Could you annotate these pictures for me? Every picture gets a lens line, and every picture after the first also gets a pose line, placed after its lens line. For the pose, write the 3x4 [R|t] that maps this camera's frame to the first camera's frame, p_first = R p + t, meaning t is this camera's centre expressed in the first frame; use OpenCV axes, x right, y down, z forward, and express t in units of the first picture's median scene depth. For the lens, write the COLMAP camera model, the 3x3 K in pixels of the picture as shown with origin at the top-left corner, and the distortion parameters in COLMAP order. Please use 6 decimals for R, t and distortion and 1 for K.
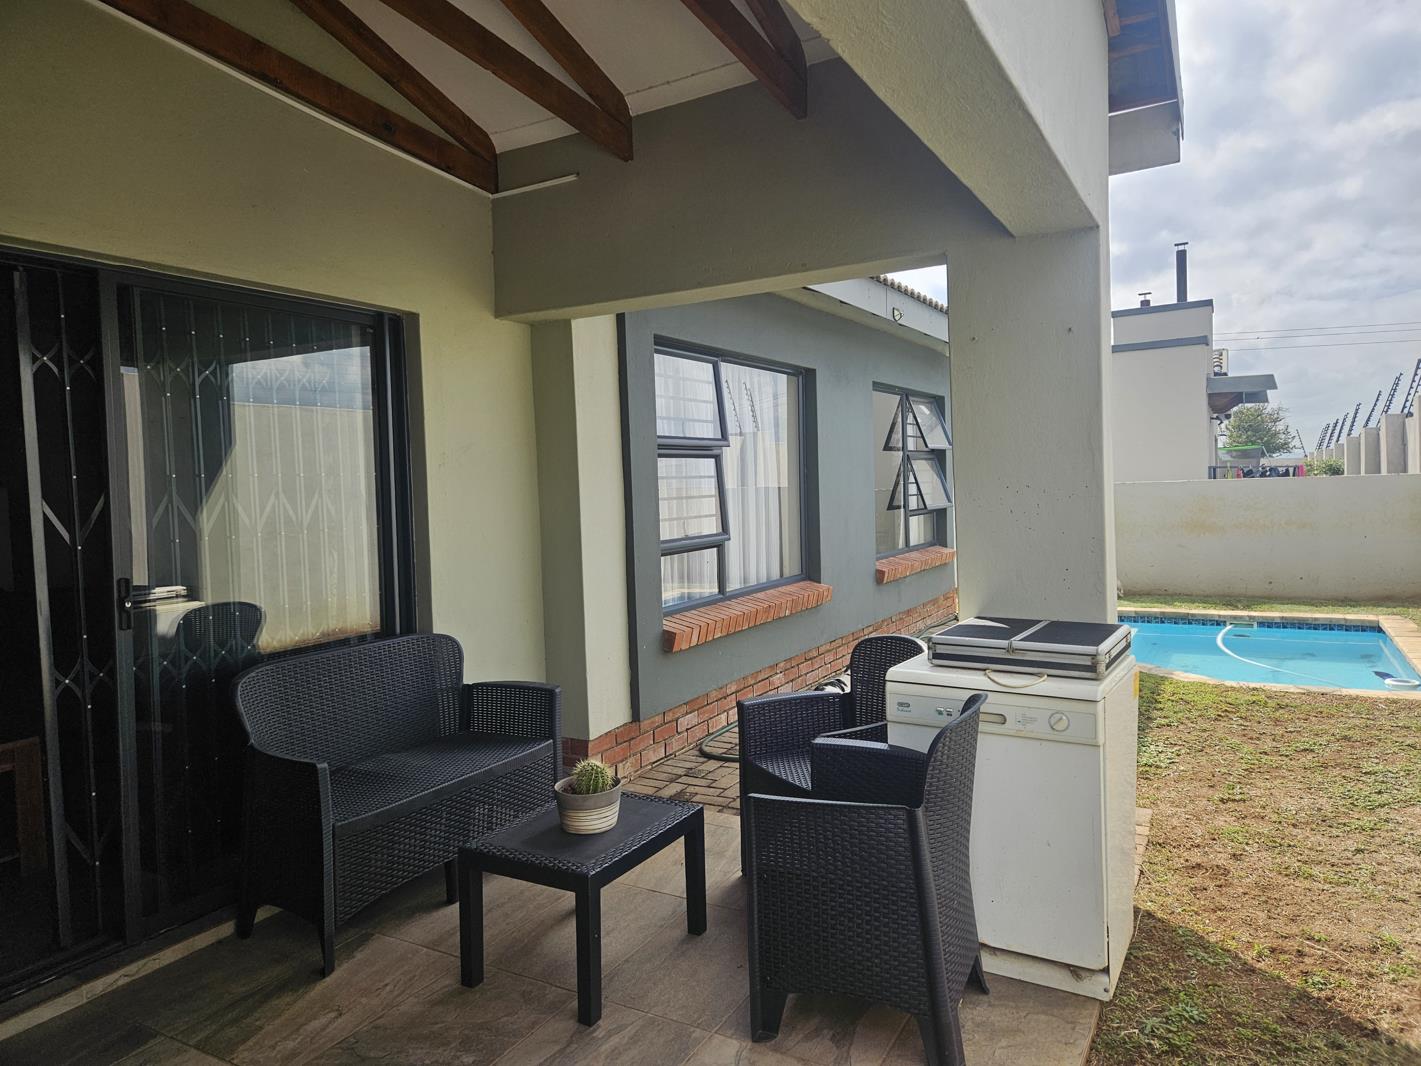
lens RADIAL K [[943.6, 0, 708.5], [0, 943.6, 505.7], [0, 0, 1]] dist [0.043159, -0.040664]
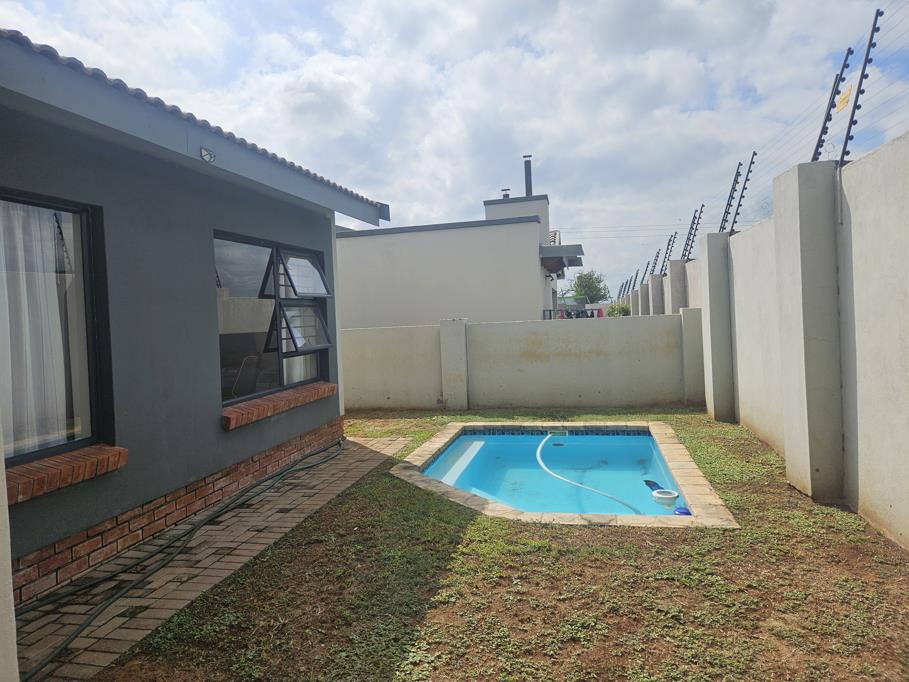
lens RADIAL K [[603.6, 0, 453.2], [0, 603.6, 323.5], [0, 0, 1]] dist [0.043159, -0.040664]
pose [[0.956493, -0.012675, 0.291478, 0.183388], [0.017930, 0.999721, -0.015363, -0.013642], [-0.291202, 0.019920, 0.956454, 0.249185]]
